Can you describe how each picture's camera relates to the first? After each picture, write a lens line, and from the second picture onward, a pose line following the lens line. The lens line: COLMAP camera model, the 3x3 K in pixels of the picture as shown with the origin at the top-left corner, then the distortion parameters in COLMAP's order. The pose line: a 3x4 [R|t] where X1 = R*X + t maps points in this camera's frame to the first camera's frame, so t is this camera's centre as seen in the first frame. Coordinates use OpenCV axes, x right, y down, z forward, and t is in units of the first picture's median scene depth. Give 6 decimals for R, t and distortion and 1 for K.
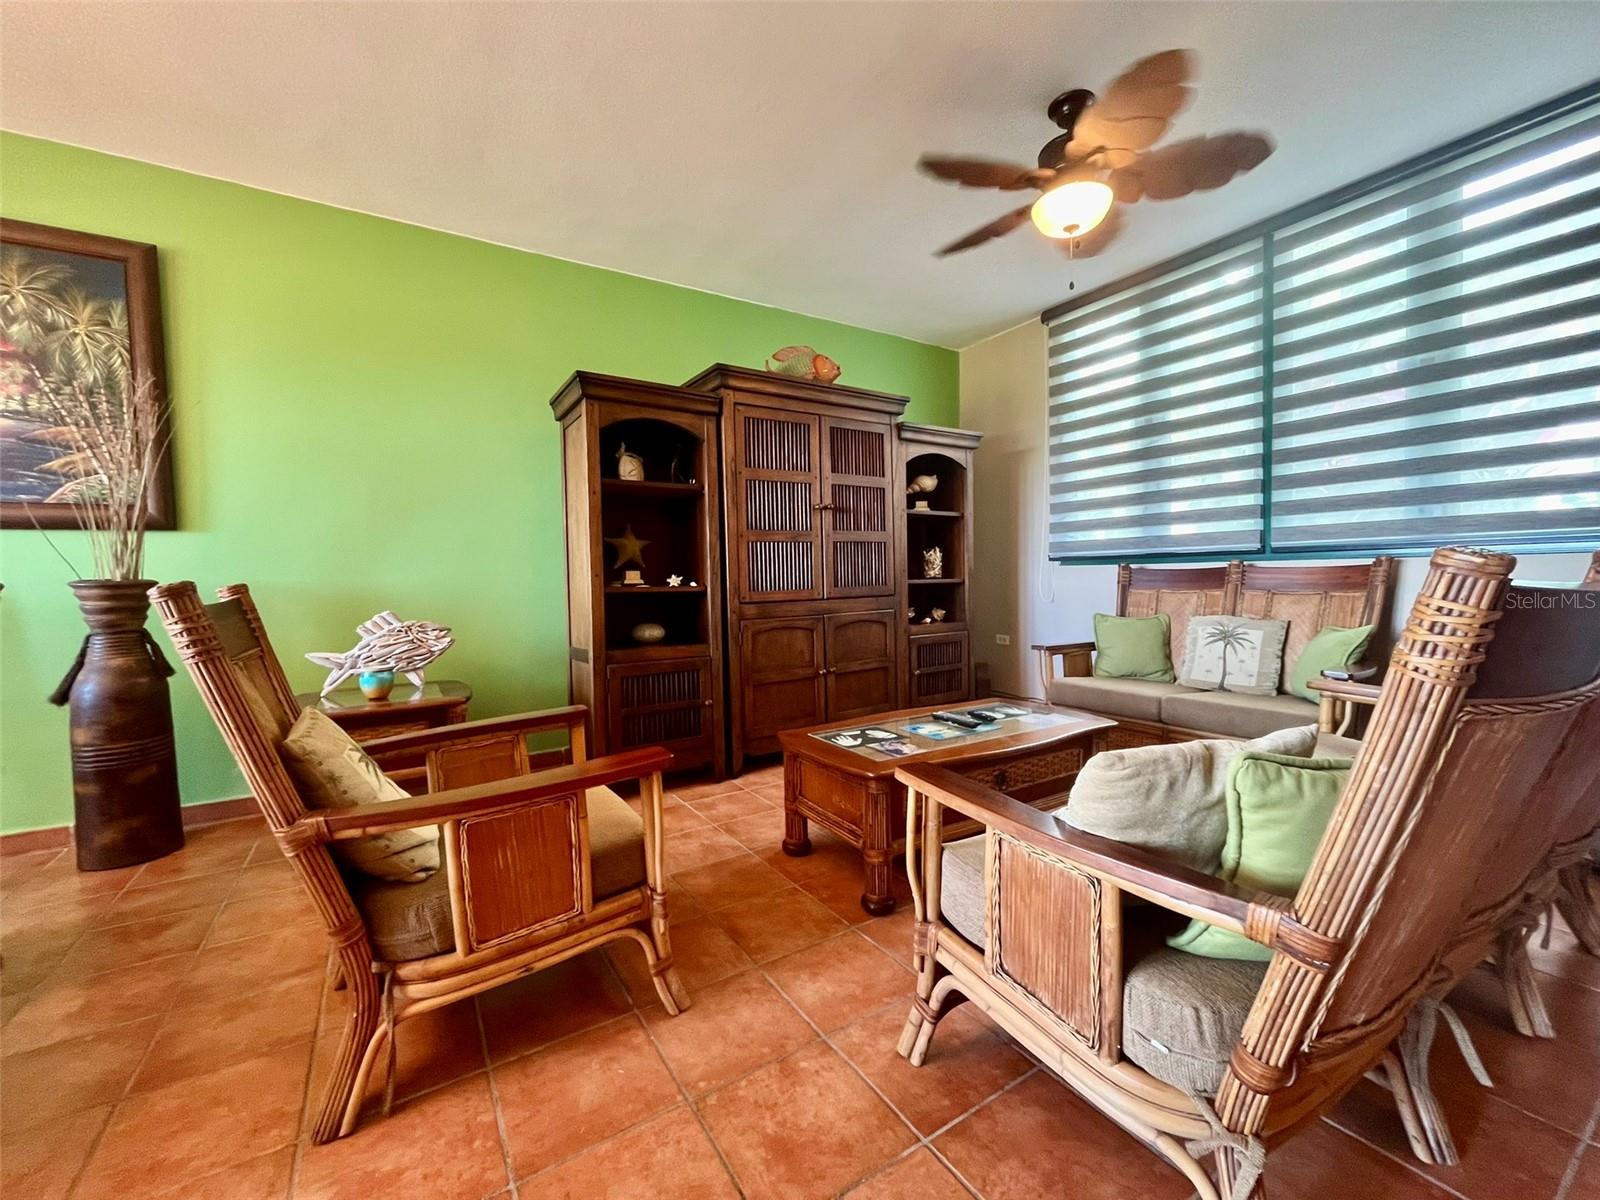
lens RADIAL K [[656.1, 0, 801.3], [0, 656.1, 593.2], [0, 0, 1]] dist [-0.000067, -0.000501]
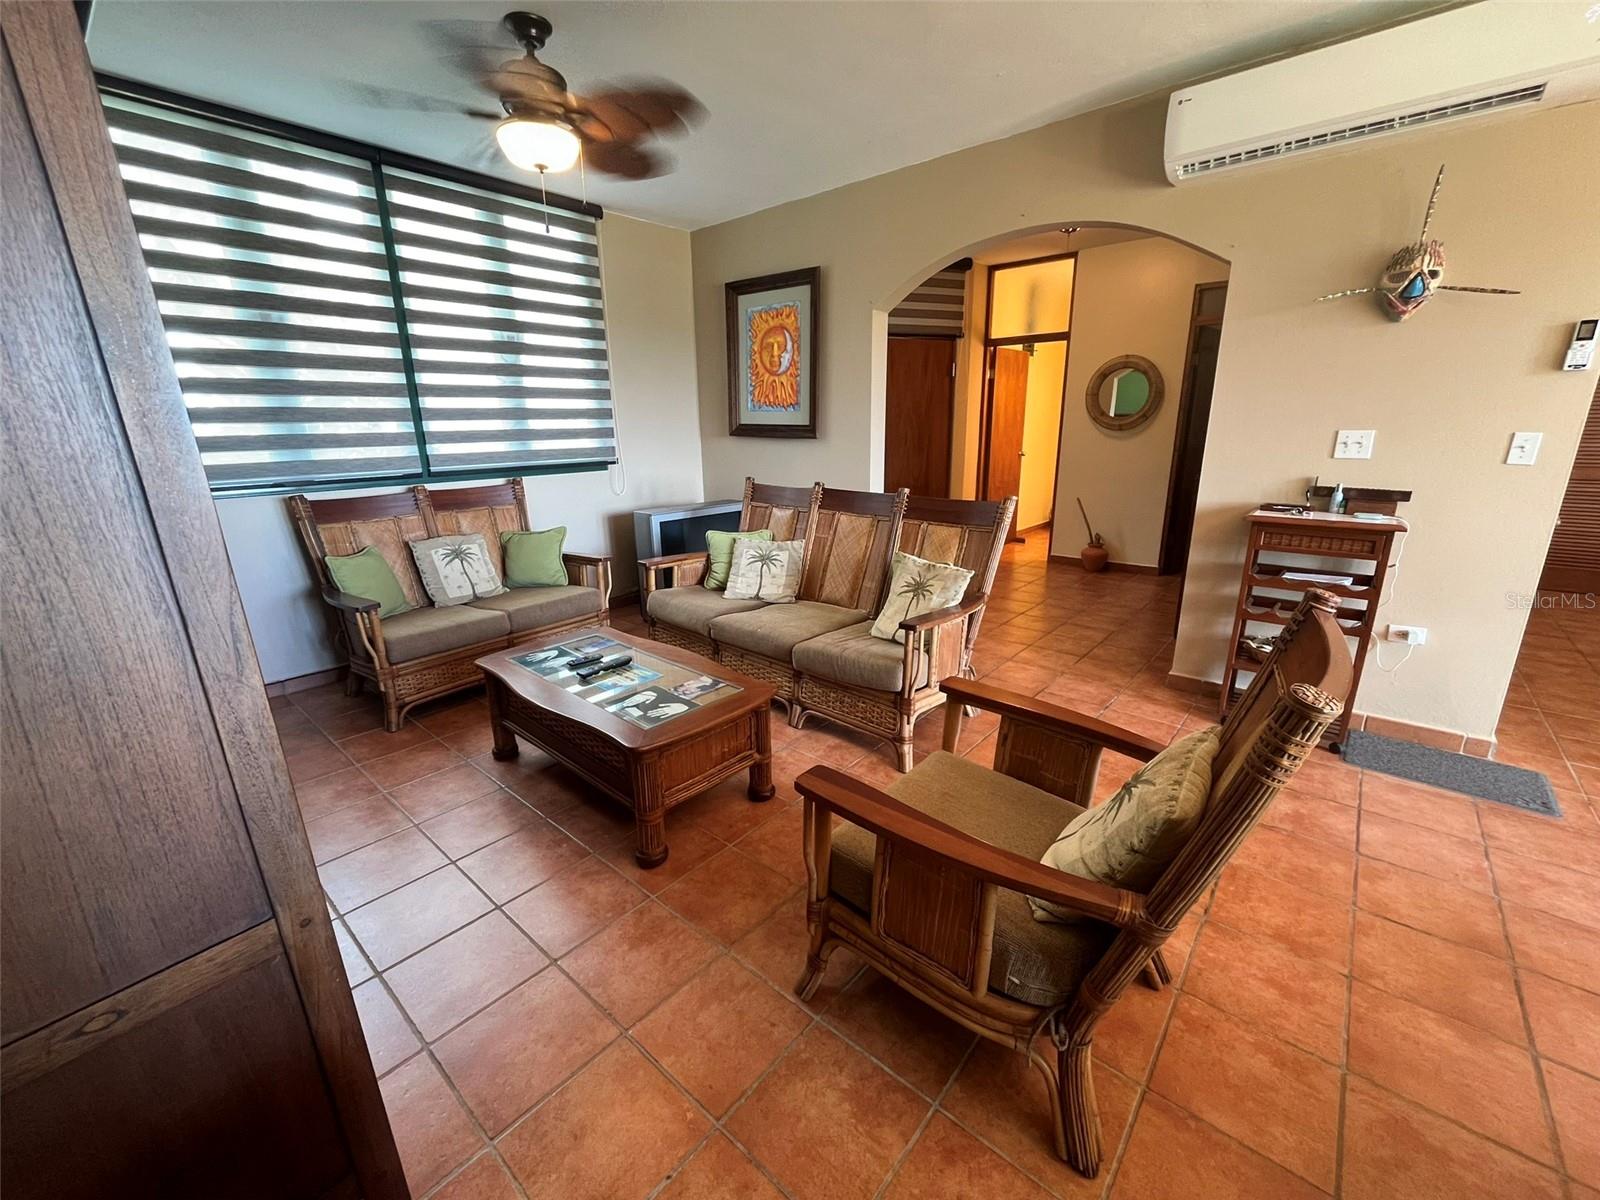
lens RADIAL K [[656.1, 0, 798.3], [0, 656.1, 591.0], [0, 0, 1]] dist [-0.000067, -0.000501]
pose [[-0.287365, -0.215836, 0.933186, -0.577007], [0.042176, 0.970484, 0.237450, -0.112510], [-0.956892, 0.107593, -0.269780, 0.717447]]
